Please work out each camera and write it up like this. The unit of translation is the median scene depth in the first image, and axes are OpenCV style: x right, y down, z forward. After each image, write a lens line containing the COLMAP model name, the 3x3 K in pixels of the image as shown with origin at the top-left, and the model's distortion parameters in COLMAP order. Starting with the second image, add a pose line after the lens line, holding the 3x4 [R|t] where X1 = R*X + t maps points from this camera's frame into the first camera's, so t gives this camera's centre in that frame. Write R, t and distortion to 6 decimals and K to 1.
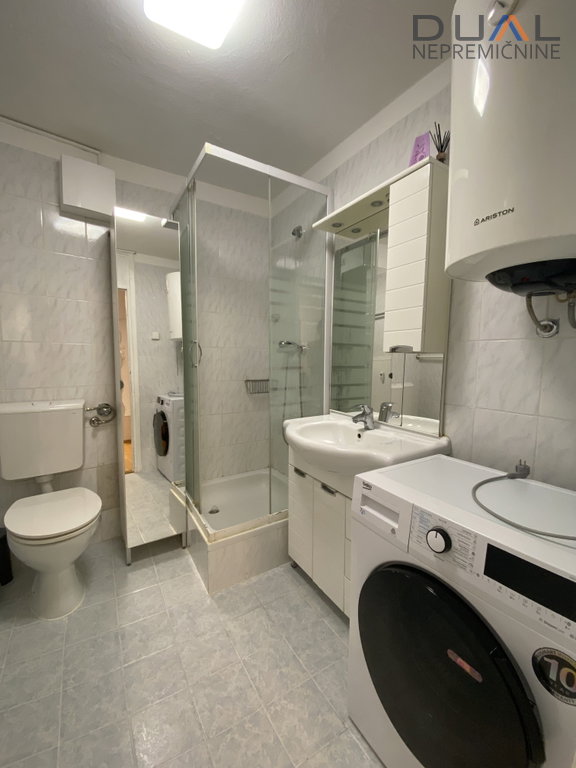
lens RADIAL K [[305.8, 0, 288.0], [0, 305.8, 389.1], [0, 0, 1]] dist [0.002023, -0.012807]
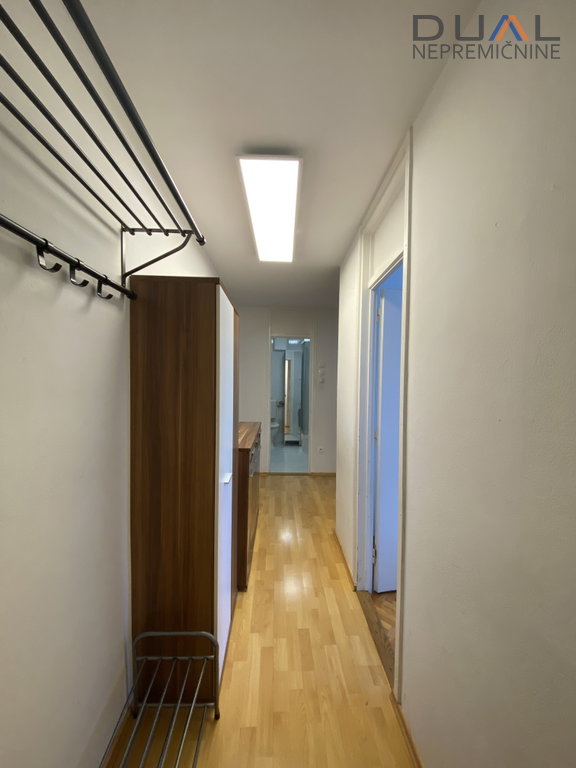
lens RADIAL K [[305.8, 0, 287.7], [0, 305.8, 383.9], [0, 0, 1]] dist [0.002023, -0.012807]
pose [[0.867495, -0.009235, -0.497359, 2.131767], [-0.040579, 0.995182, -0.089257, 0.226904], [0.495787, 0.097613, 0.862941, -3.529501]]
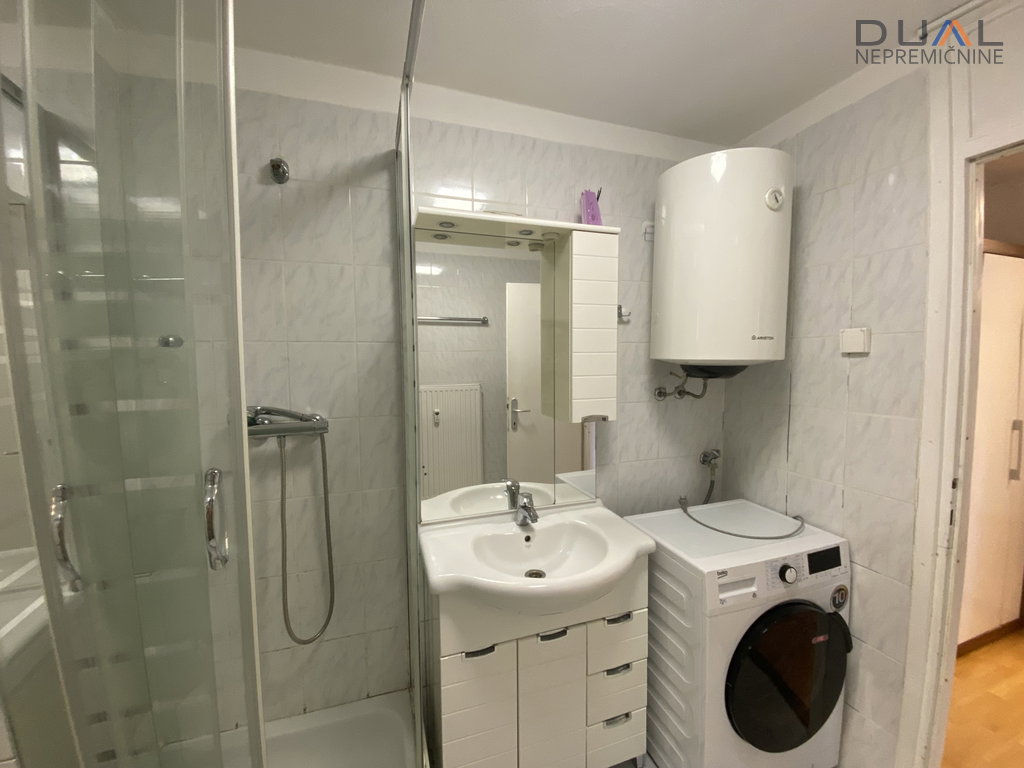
lens RADIAL K [[407.7, 0, 517.3], [0, 407.7, 385.1], [0, 0, 1]] dist [0.002023, -0.012807]
pose [[0.240777, -0.069455, 0.968092, -0.900213], [0.115400, 0.992410, 0.042499, -0.333185], [-0.963696, 0.101485, 0.246964, 0.996964]]
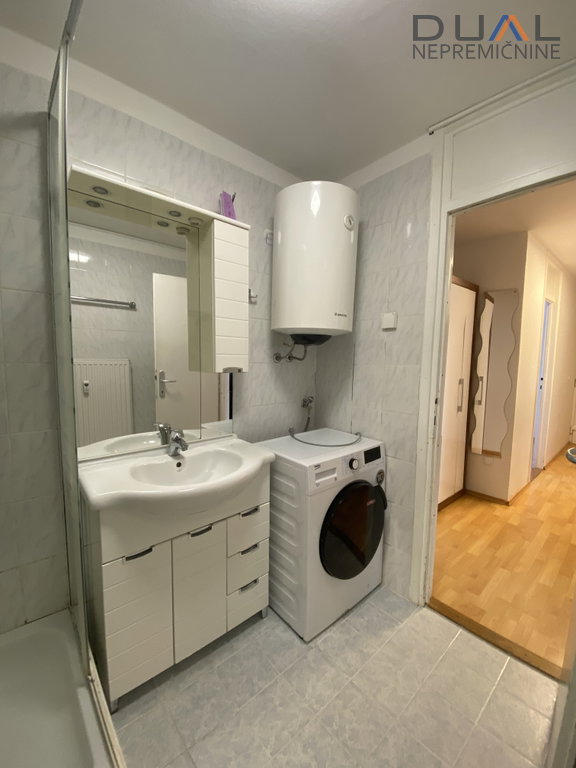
lens RADIAL K [[305.8, 0, 291.1], [0, 305.8, 388.0], [0, 0, 1]] dist [0.002023, -0.012807]
pose [[-0.157299, -0.106358, 0.981807, -0.909197], [0.086450, 0.988884, 0.120975, -0.199954], [-0.983760, 0.103906, -0.146356, 1.039061]]
